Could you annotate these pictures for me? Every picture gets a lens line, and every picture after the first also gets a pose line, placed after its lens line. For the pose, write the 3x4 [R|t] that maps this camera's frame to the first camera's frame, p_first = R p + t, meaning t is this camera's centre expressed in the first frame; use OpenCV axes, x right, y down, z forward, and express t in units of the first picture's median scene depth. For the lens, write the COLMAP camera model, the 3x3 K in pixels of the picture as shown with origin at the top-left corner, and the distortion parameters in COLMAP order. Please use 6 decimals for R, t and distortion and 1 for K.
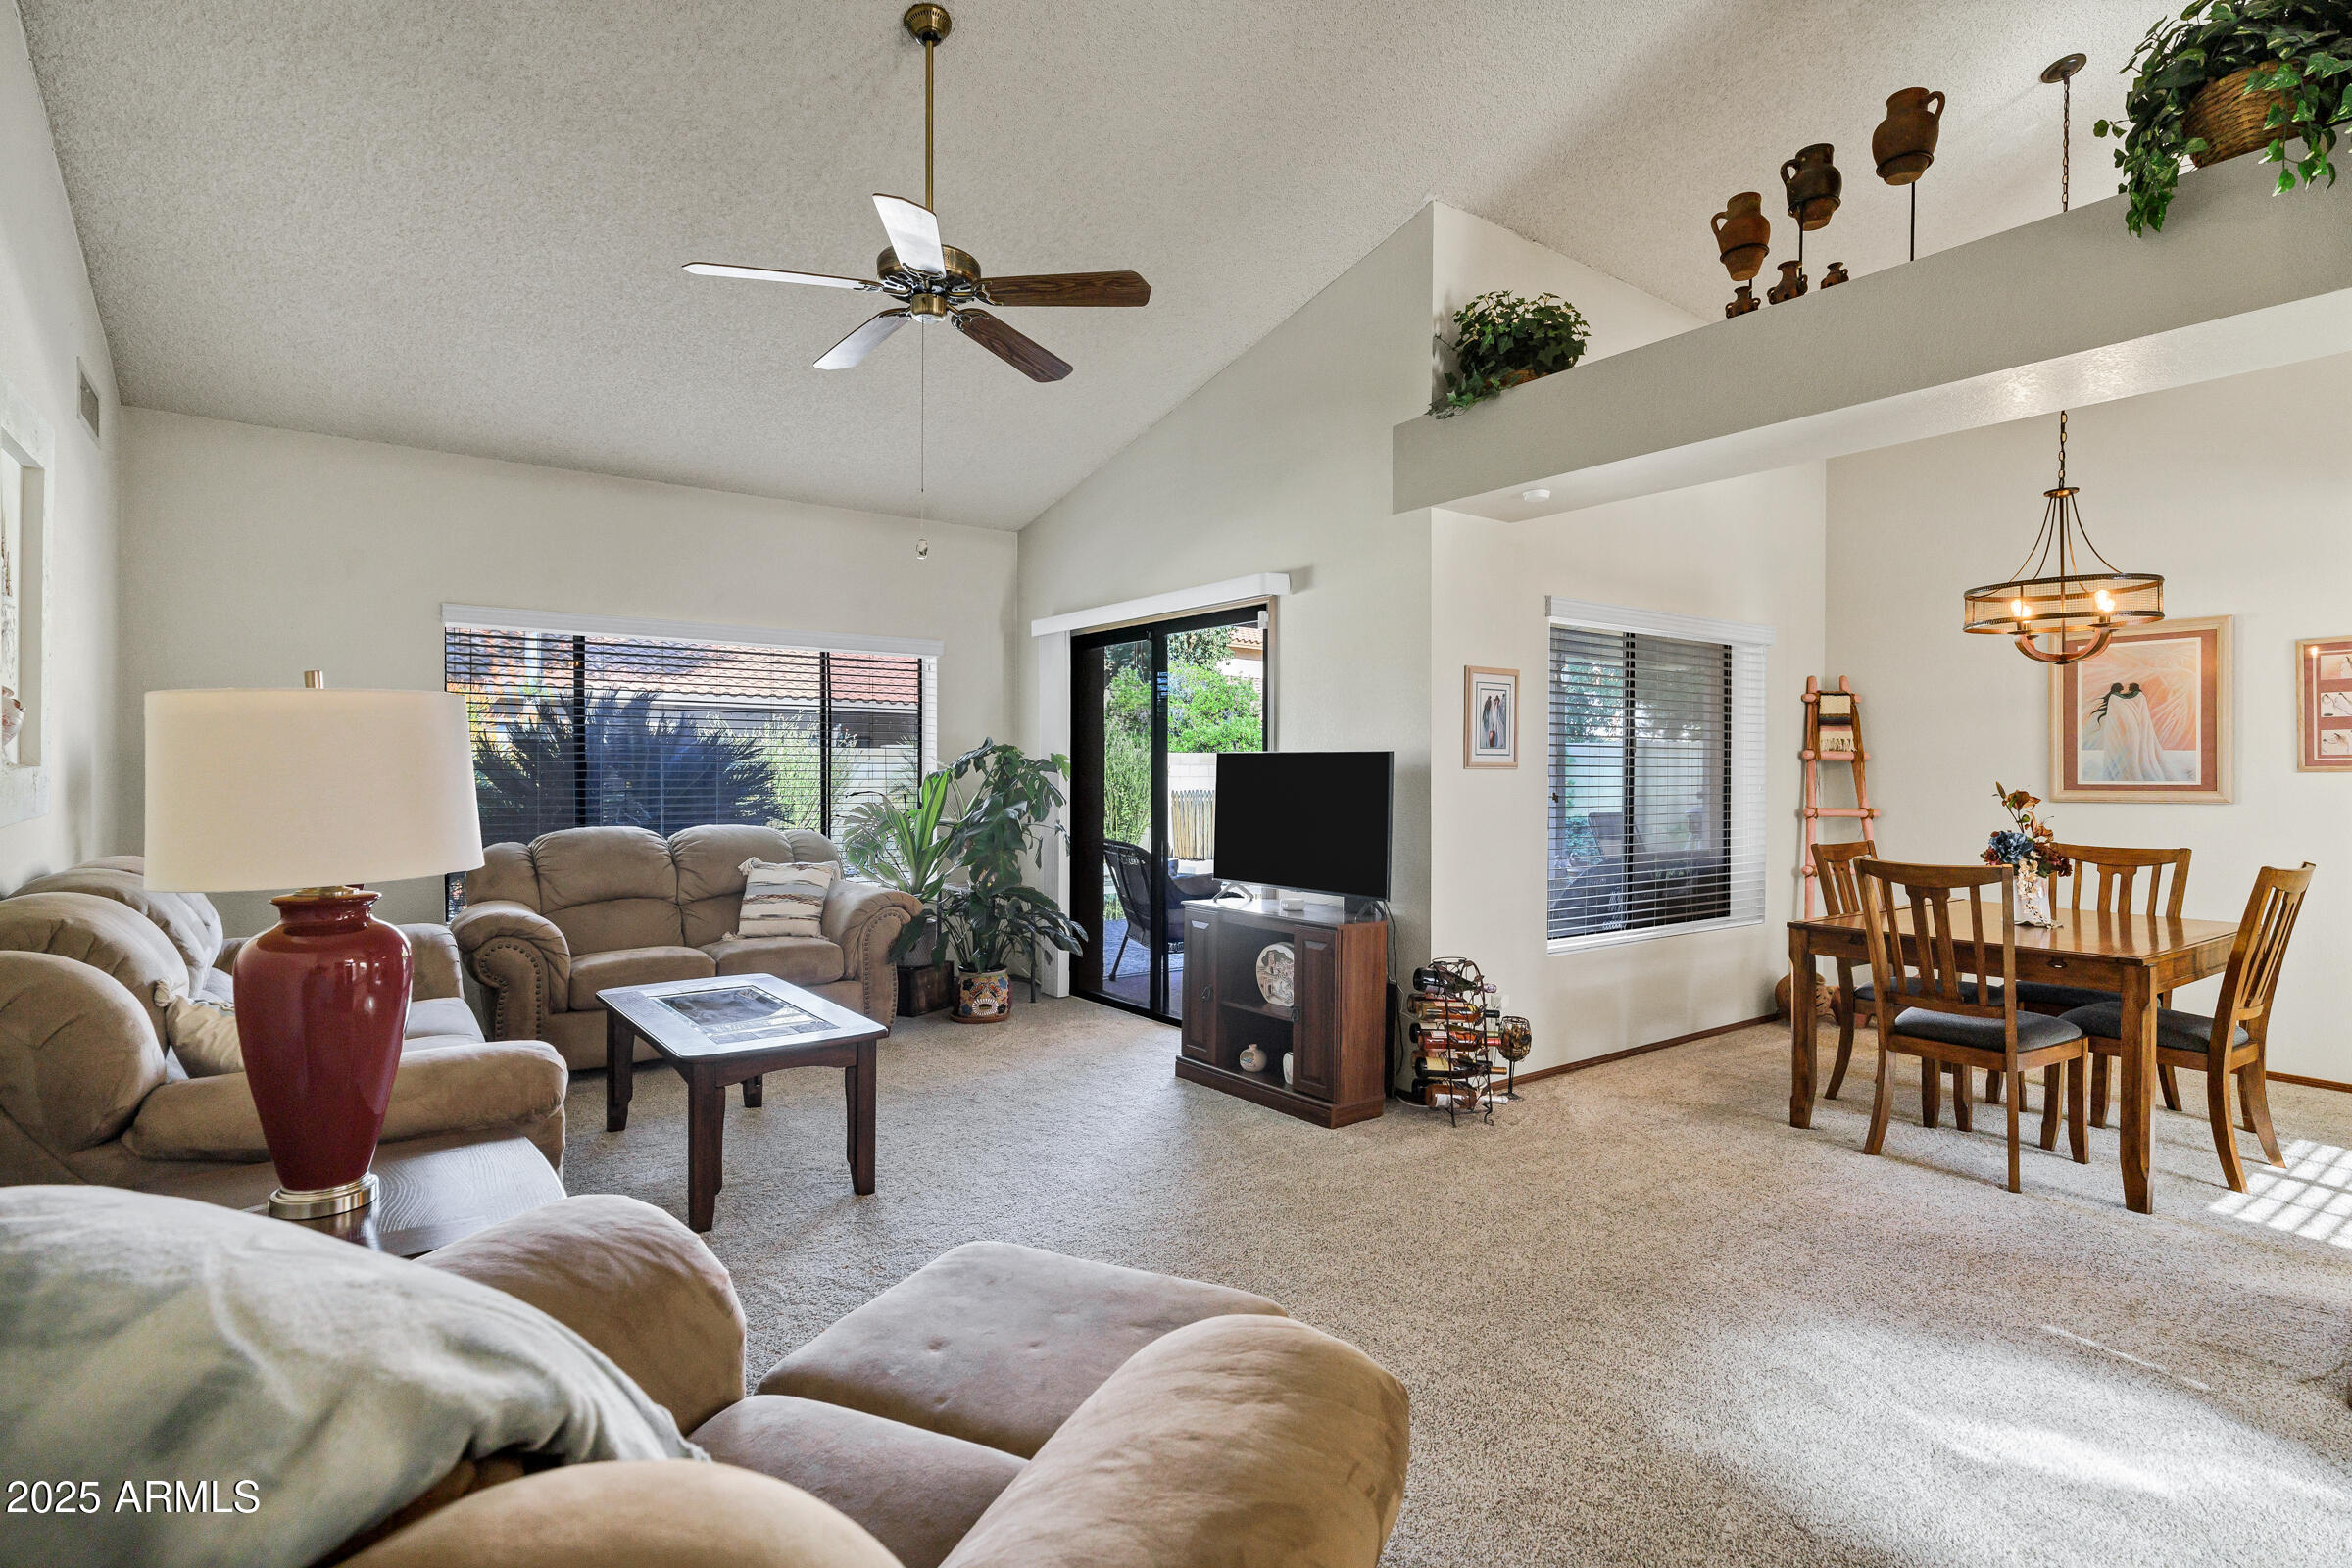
lens RADIAL K [[1167.7, 0, 1171.6], [0, 1167.7, 783.3], [0, 0, 1]] dist [0.006173, -0.001354]
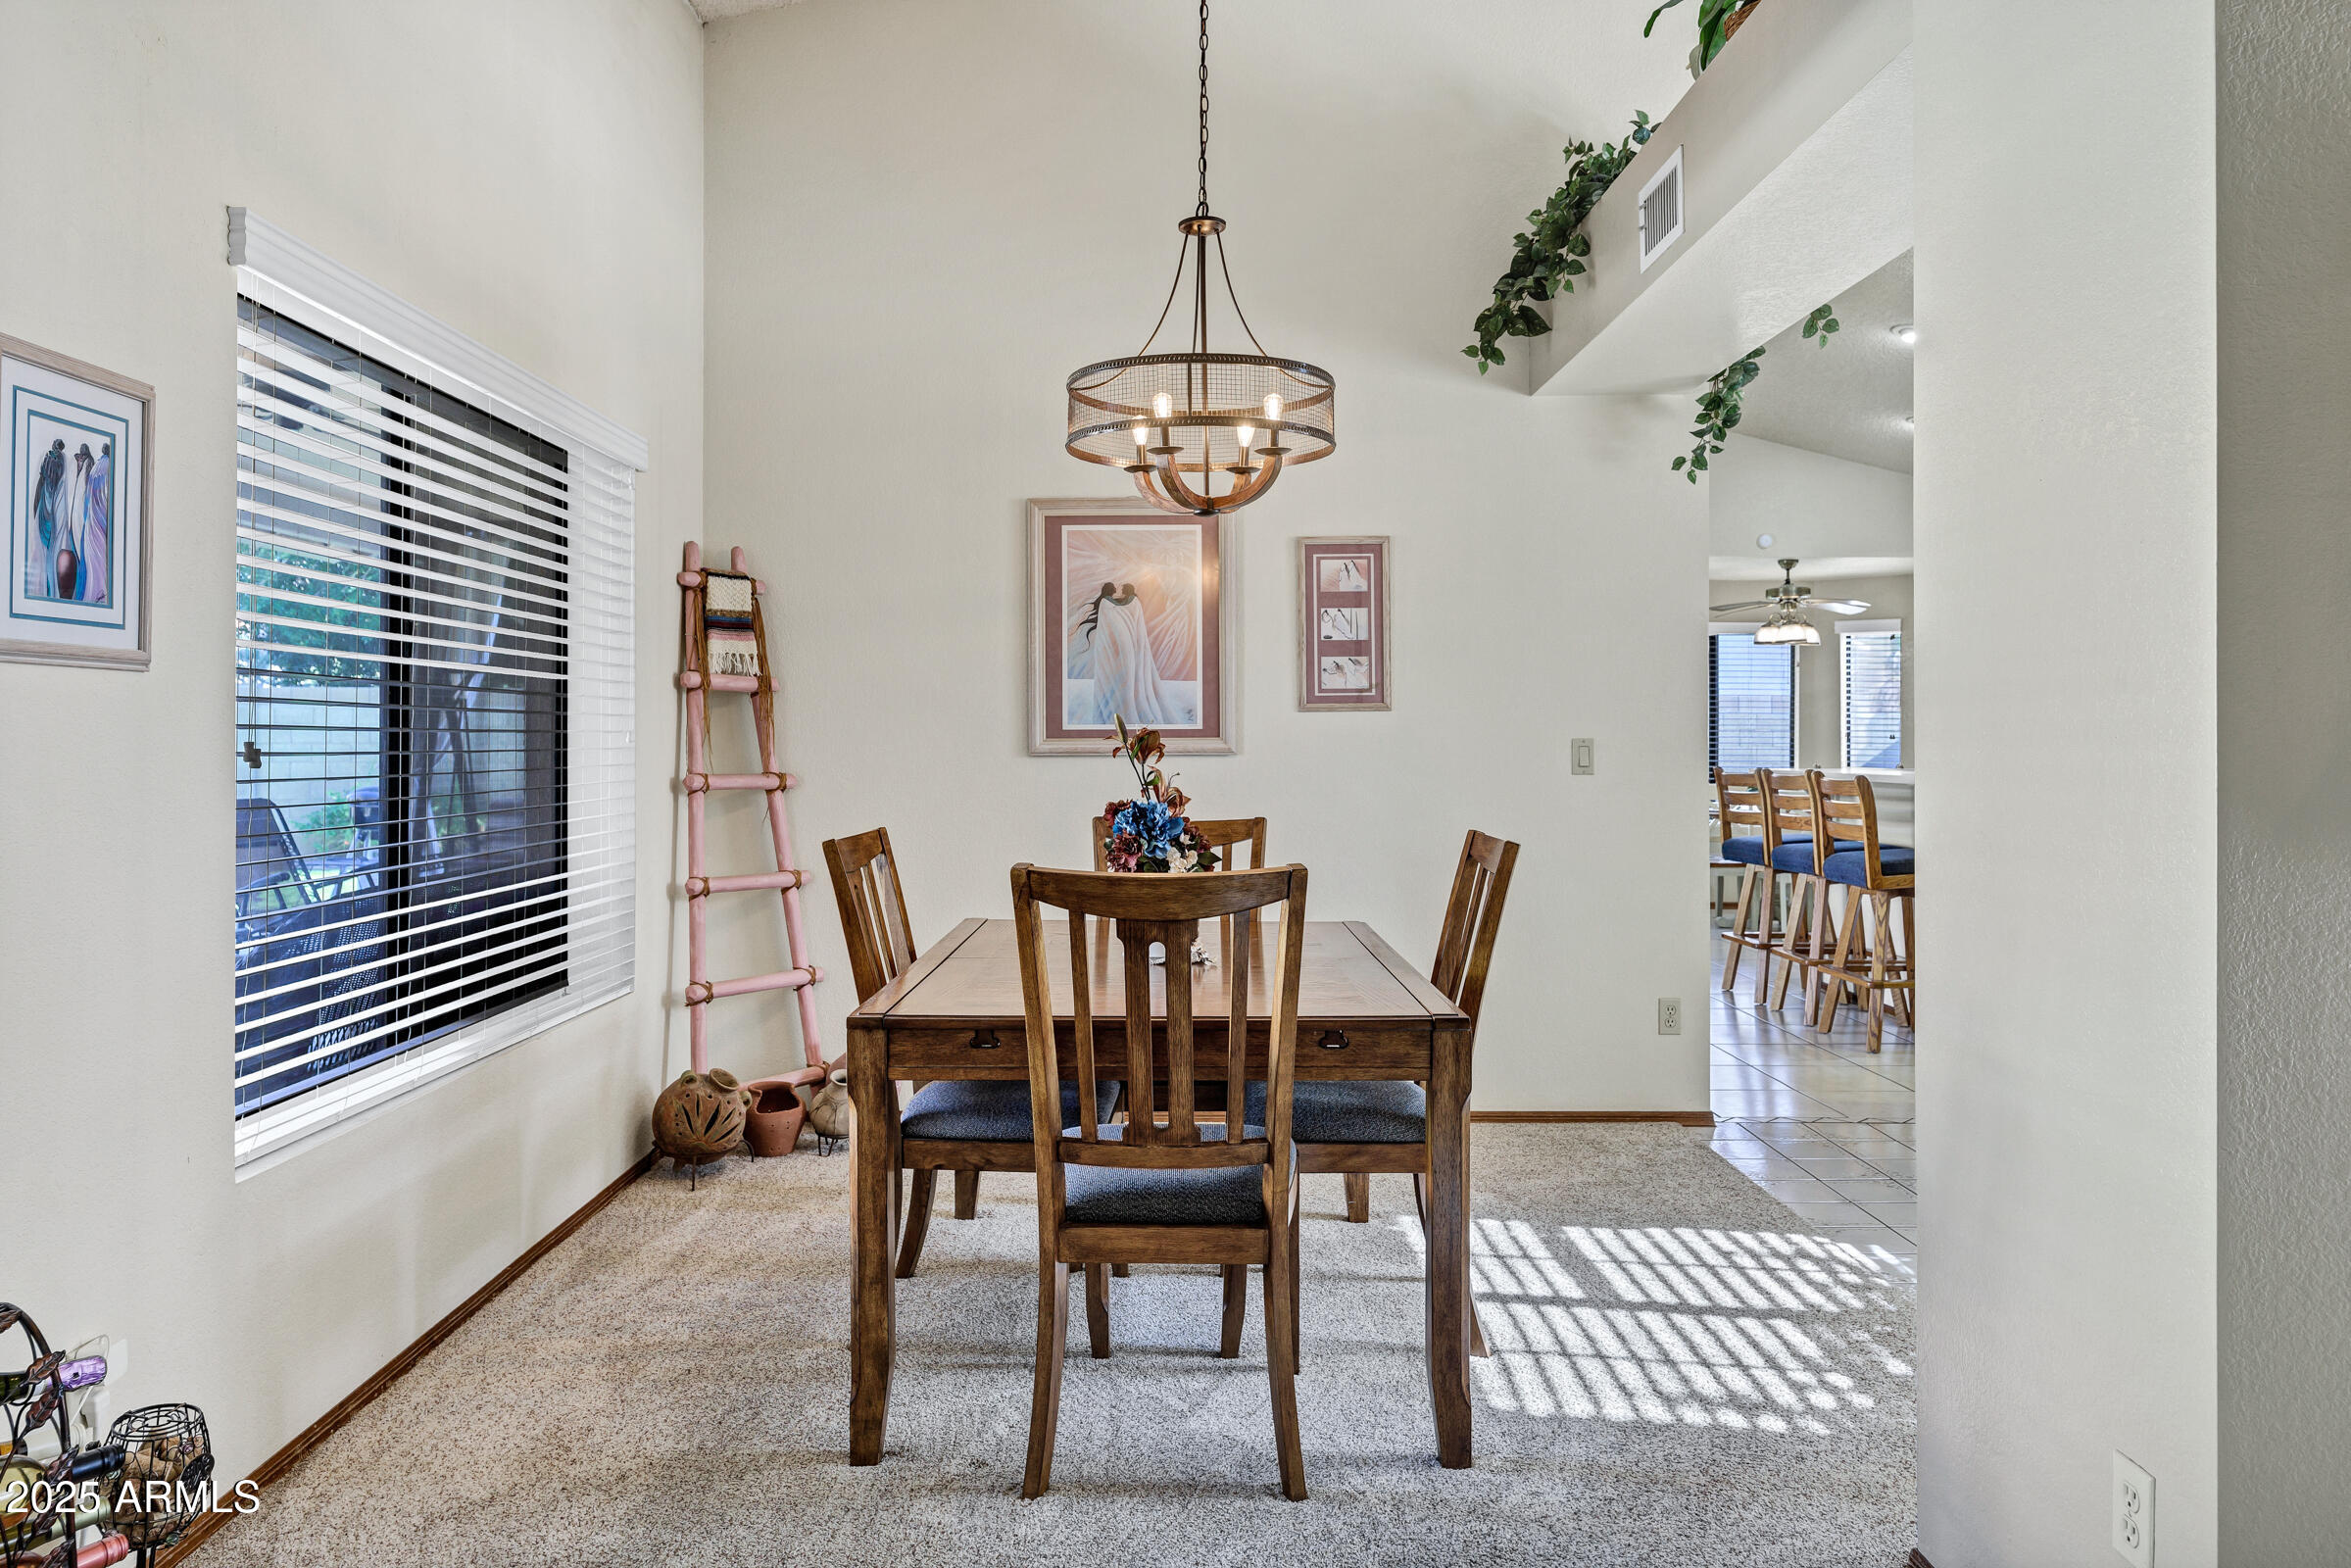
lens RADIAL K [[1530.5, 0, 1165.8], [0, 1530.5, 735.8], [0, 0, 1]] dist [-0.008110, 0.000219]
pose [[0.583793, 0.001148, 0.811902, 0.106046], [0.010606, 0.999903, -0.009040, 0.014437], [-0.811833, 0.013889, 0.583724, 0.495996]]
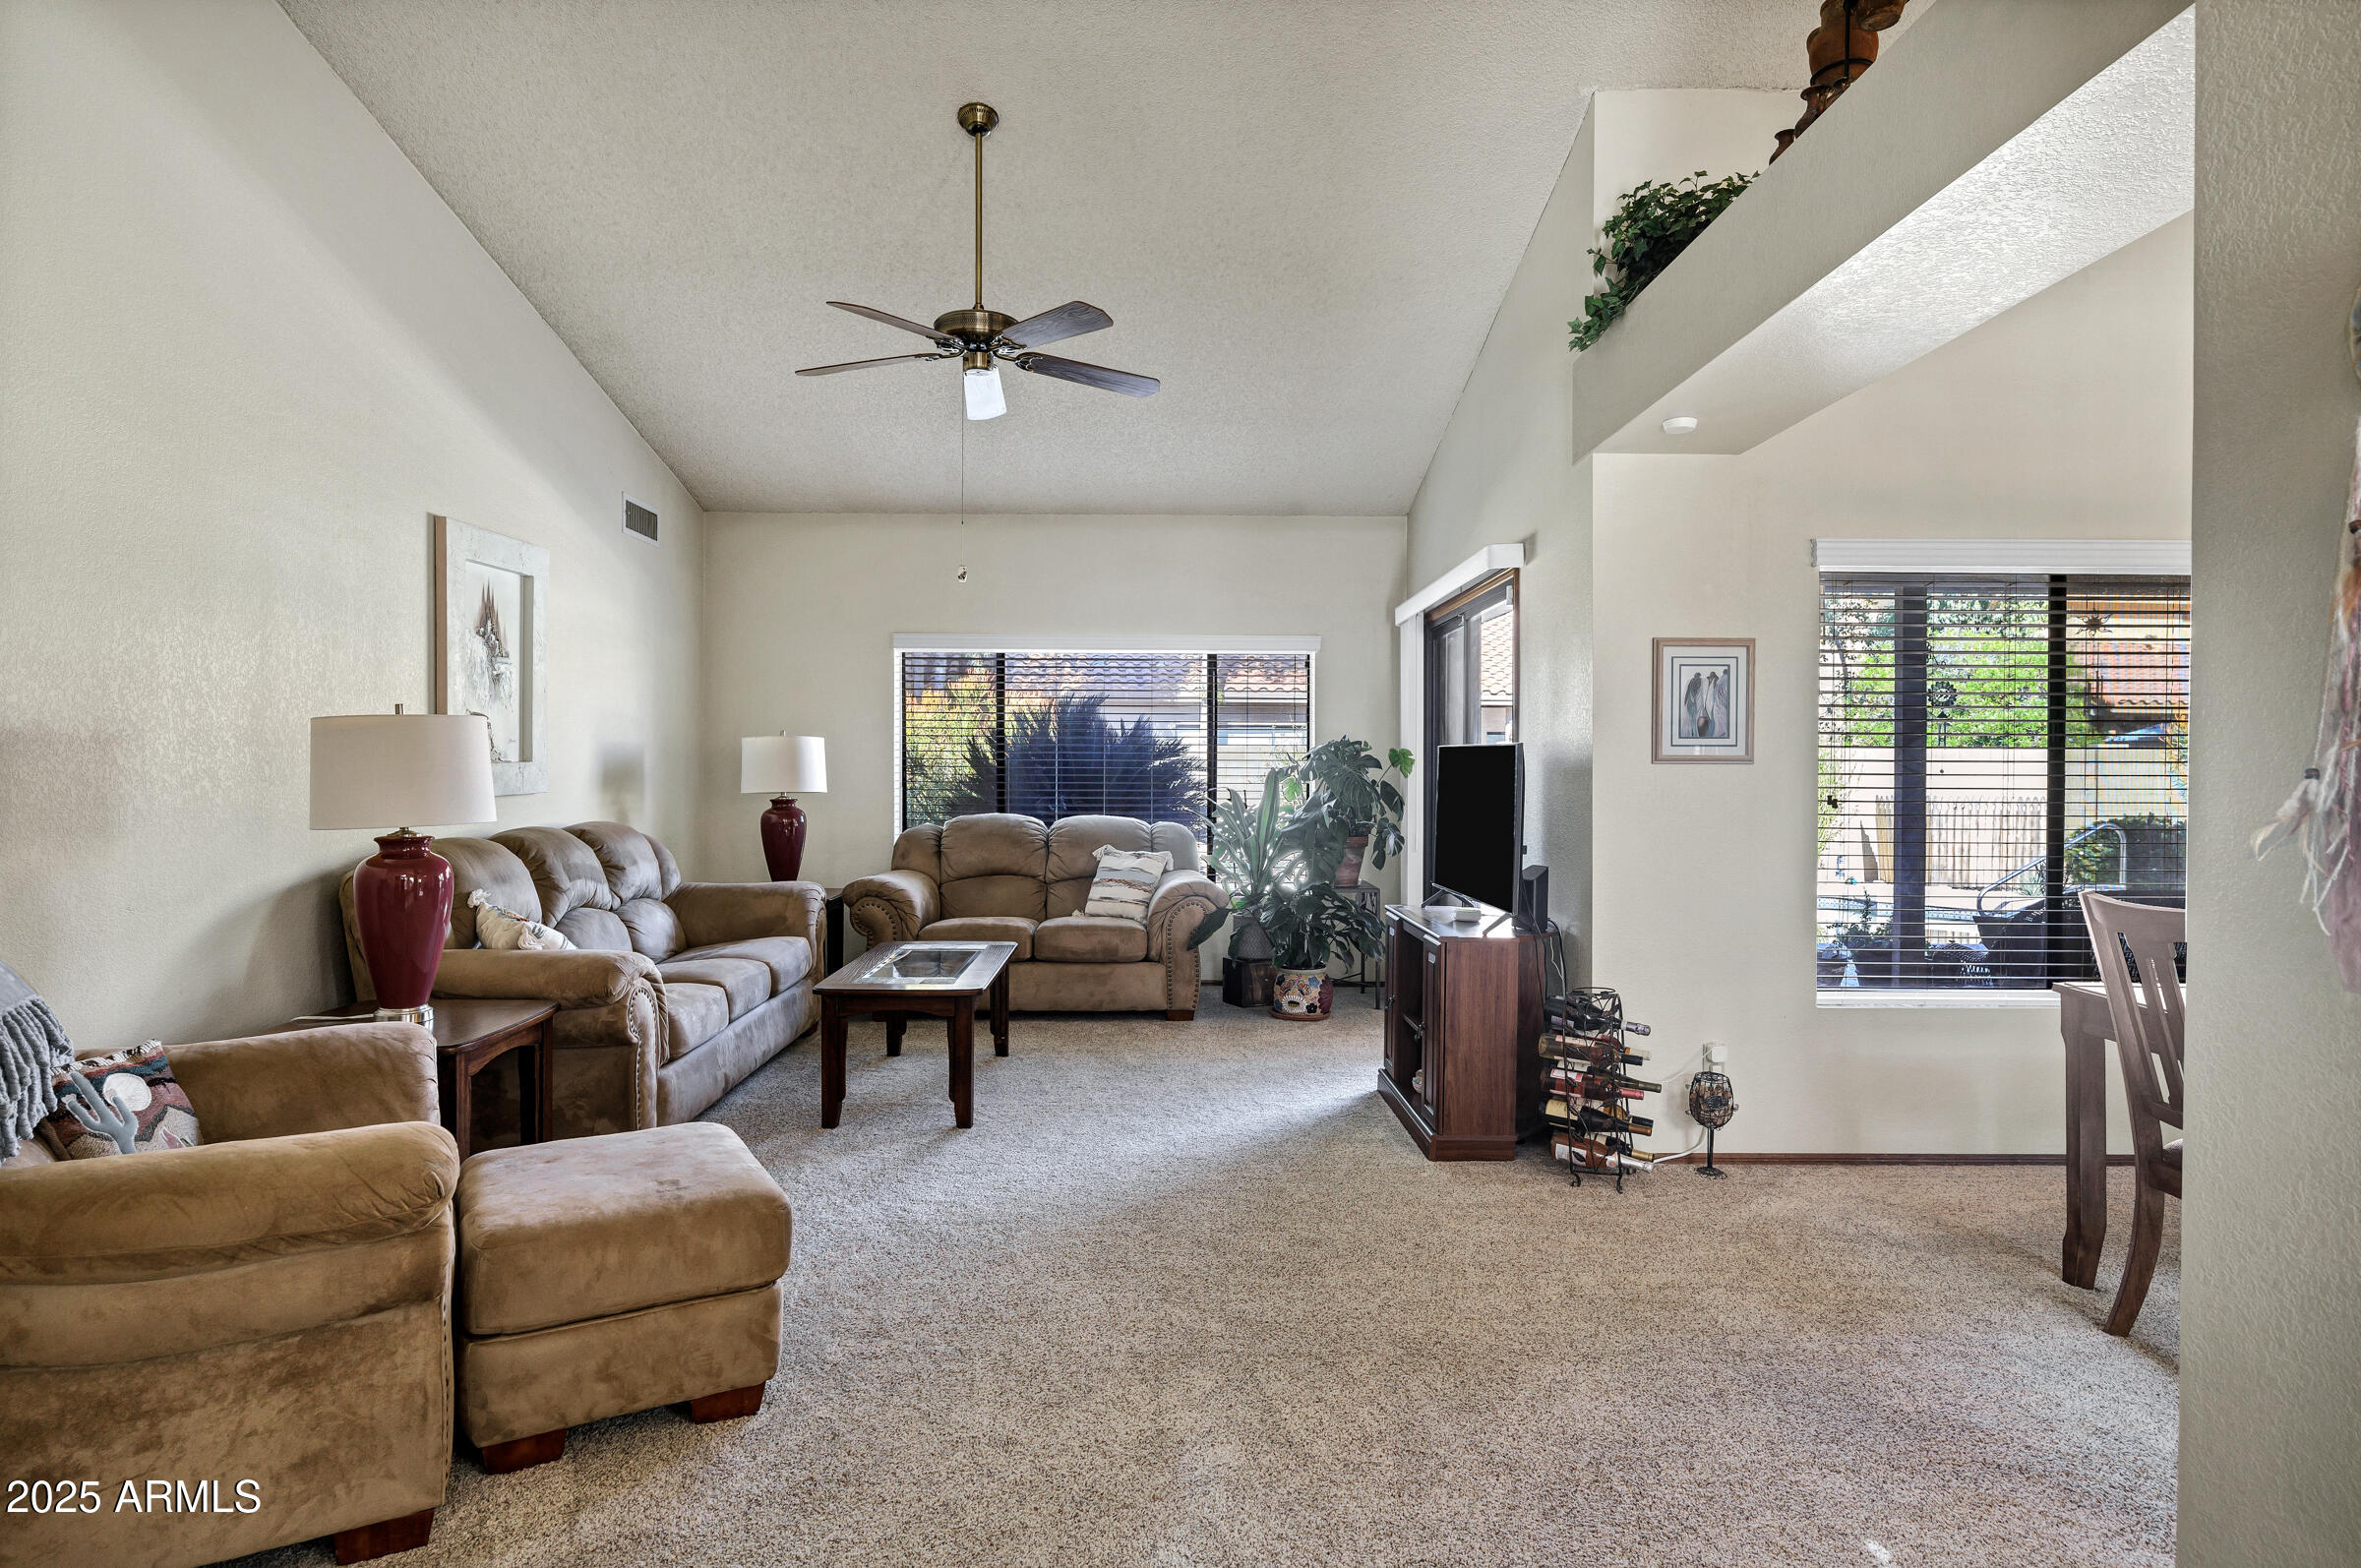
lens RADIAL K [[1290.2, 0, 1176.4], [0, 1290.2, 777.6], [0, 0, 1]] dist [-0.000163, -0.000795]
pose [[0.804829, 0.005113, -0.593484, 0.504393], [-0.008399, 0.999961, -0.002776, 0.002871], [0.593447, 0.007219, 0.804841, 0.067099]]
